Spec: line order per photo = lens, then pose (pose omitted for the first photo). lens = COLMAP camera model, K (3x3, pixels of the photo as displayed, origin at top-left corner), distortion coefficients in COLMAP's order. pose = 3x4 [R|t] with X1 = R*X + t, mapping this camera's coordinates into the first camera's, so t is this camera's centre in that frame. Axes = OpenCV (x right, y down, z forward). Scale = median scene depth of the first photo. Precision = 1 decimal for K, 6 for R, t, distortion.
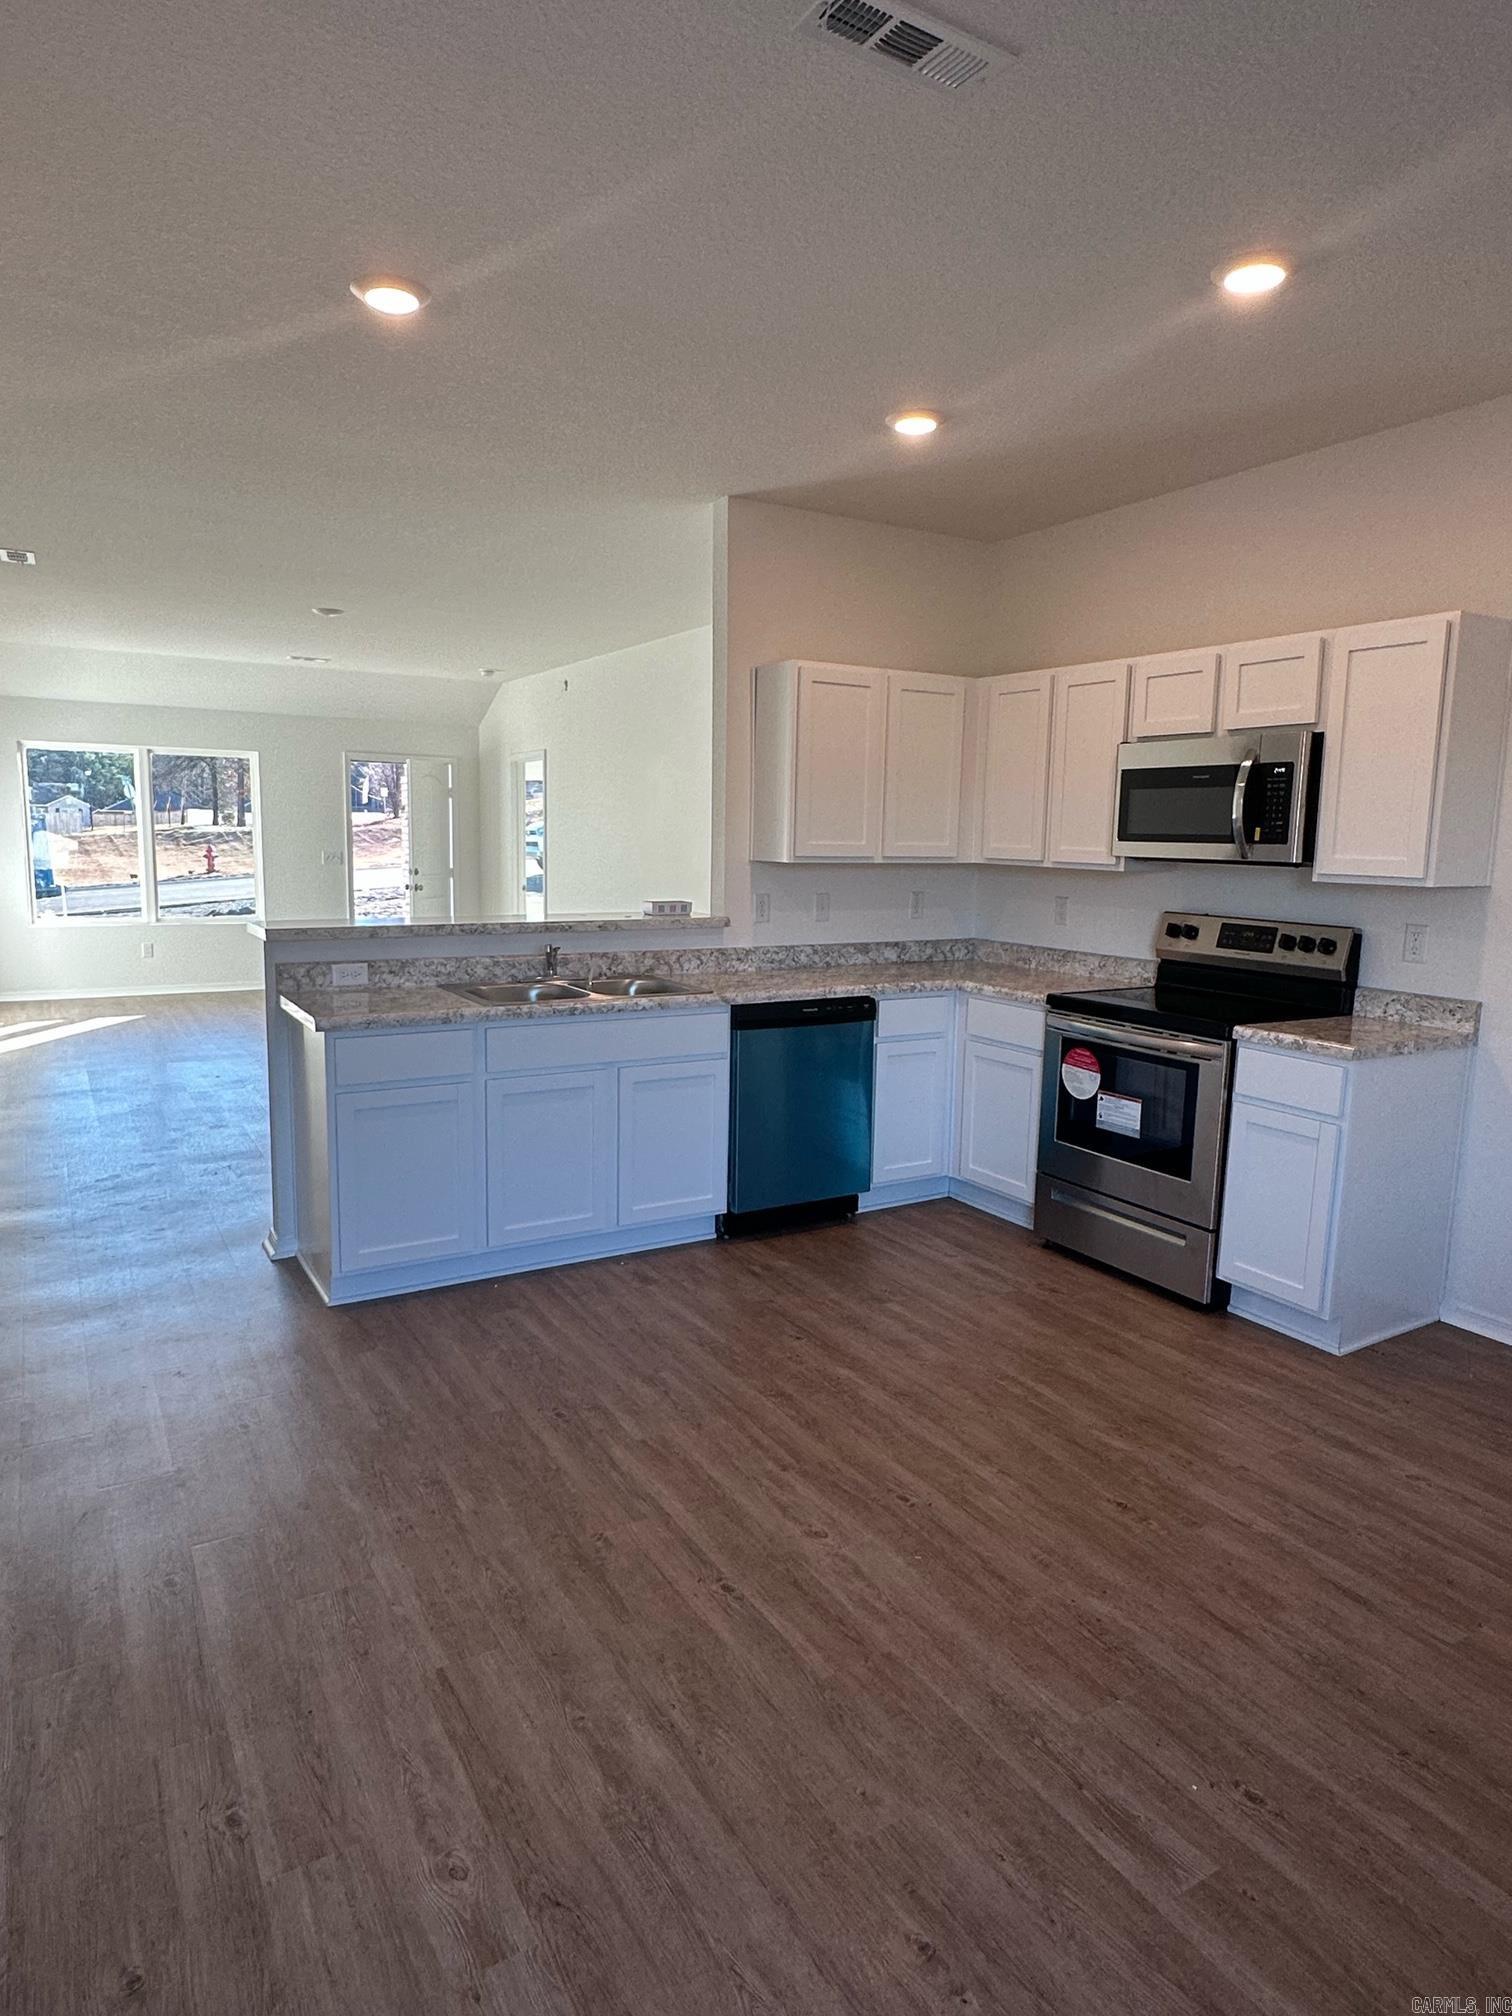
lens RADIAL K [[1198.0, 0, 753.2], [0, 1198.0, 1005.1], [0, 0, 1]] dist [0.004186, 0.001315]
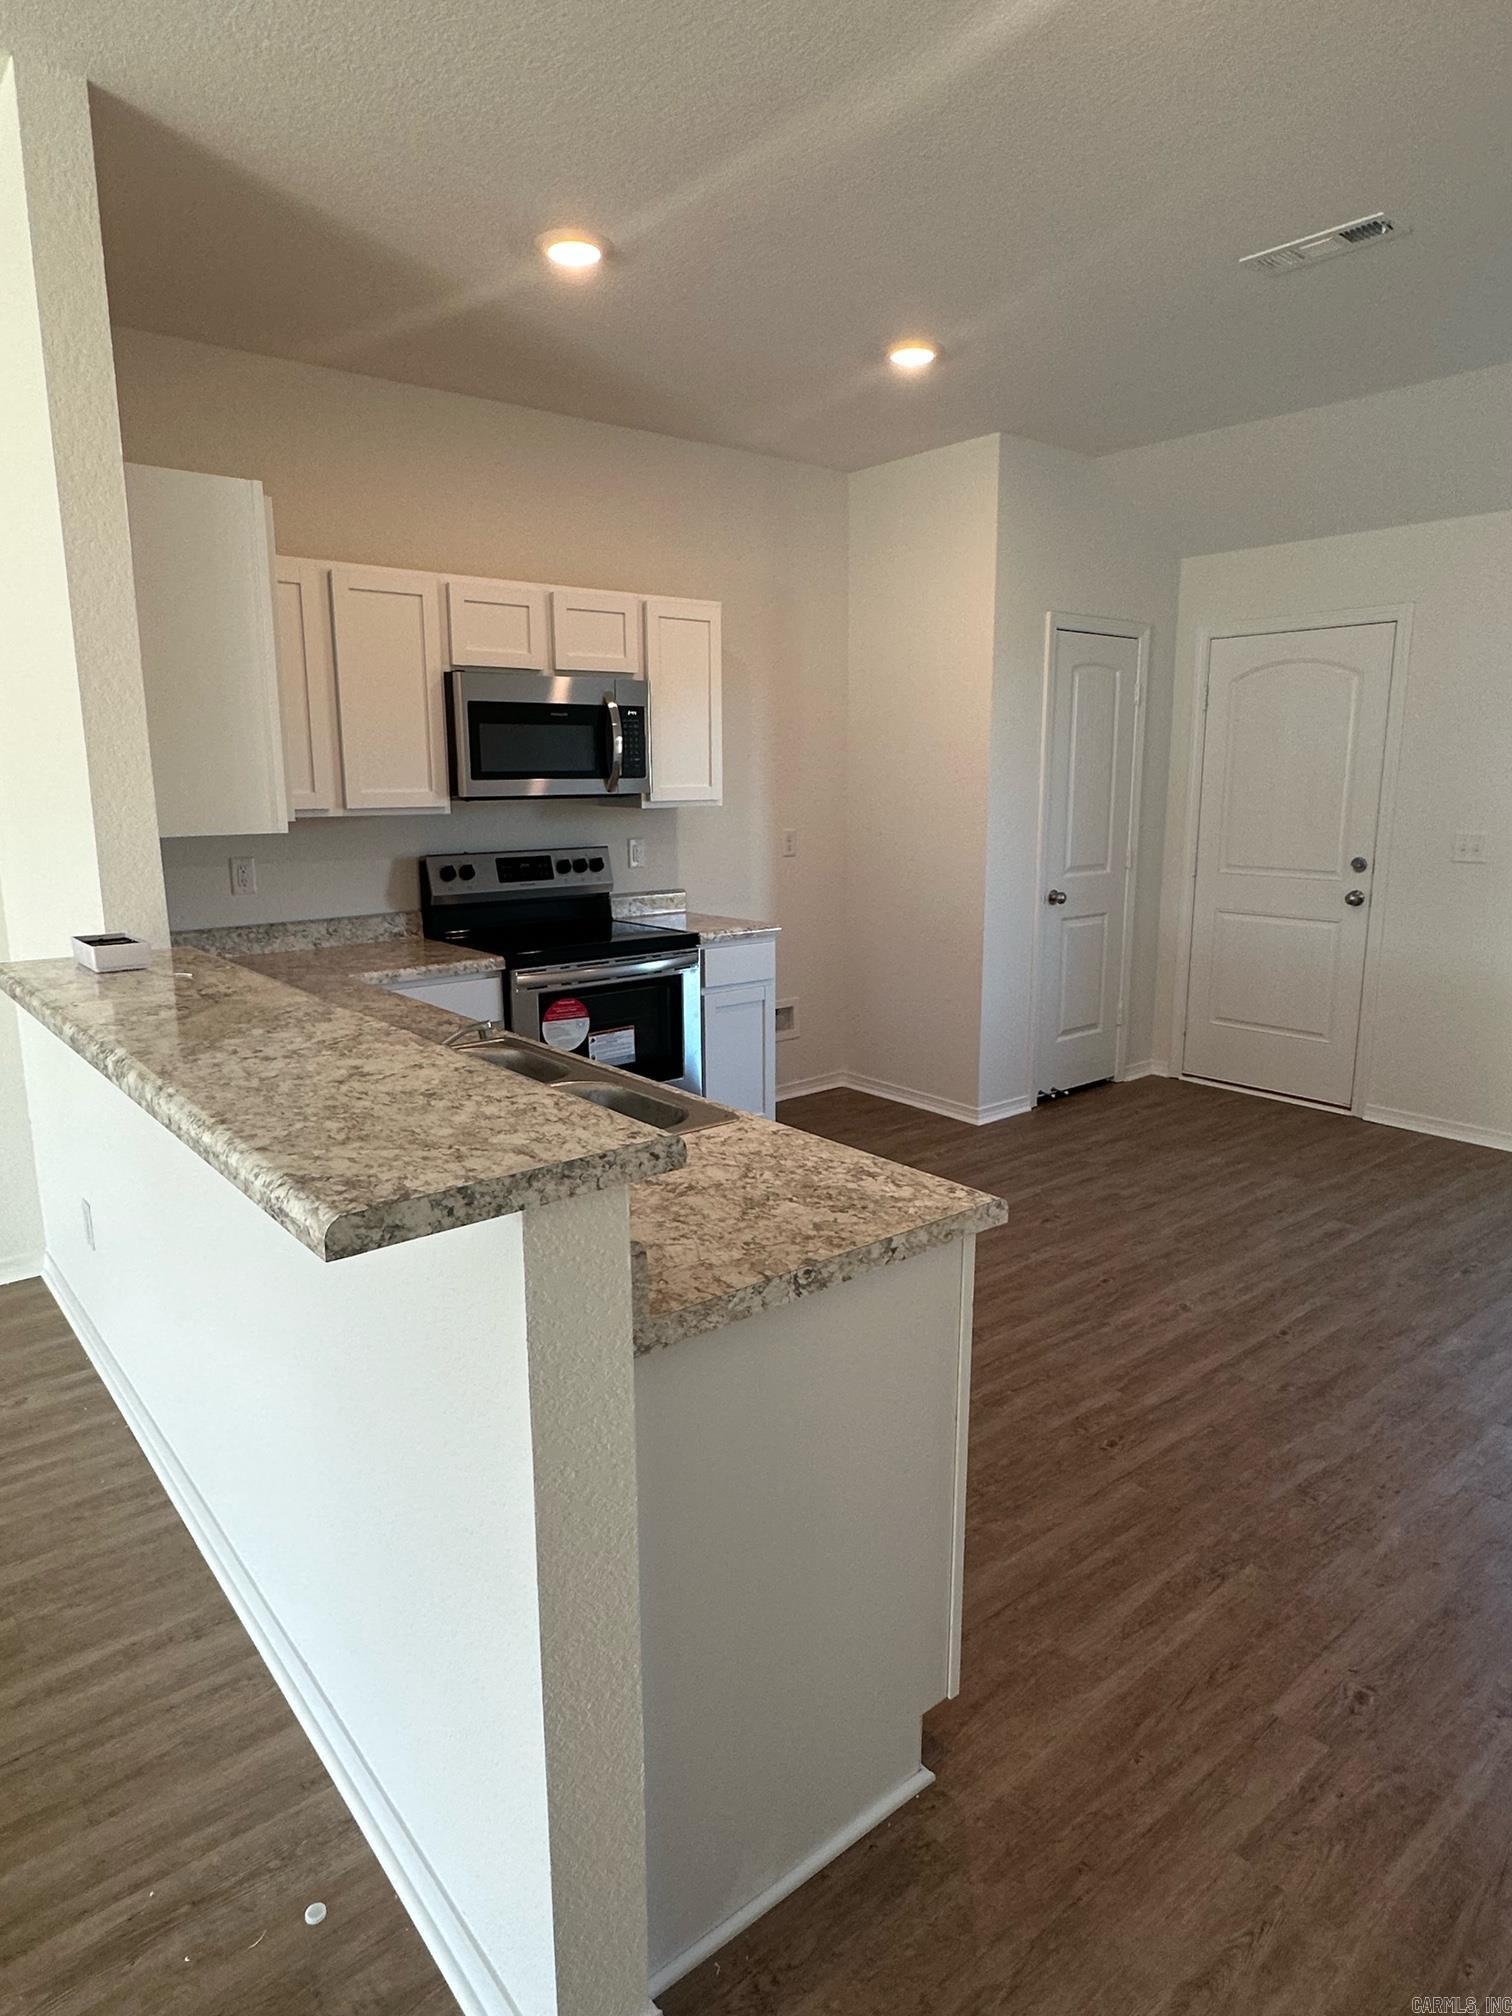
lens RADIAL K [[1198.0, 0, 753.3], [0, 1198.0, 1005.5], [0, 0, 1]] dist [0.004186, 0.001315]
pose [[-0.145006, -0.211399, 0.966583, -0.764656], [0.143687, 0.962053, 0.231964, -0.180716], [-0.978942, 0.172522, -0.109128, 1.088104]]
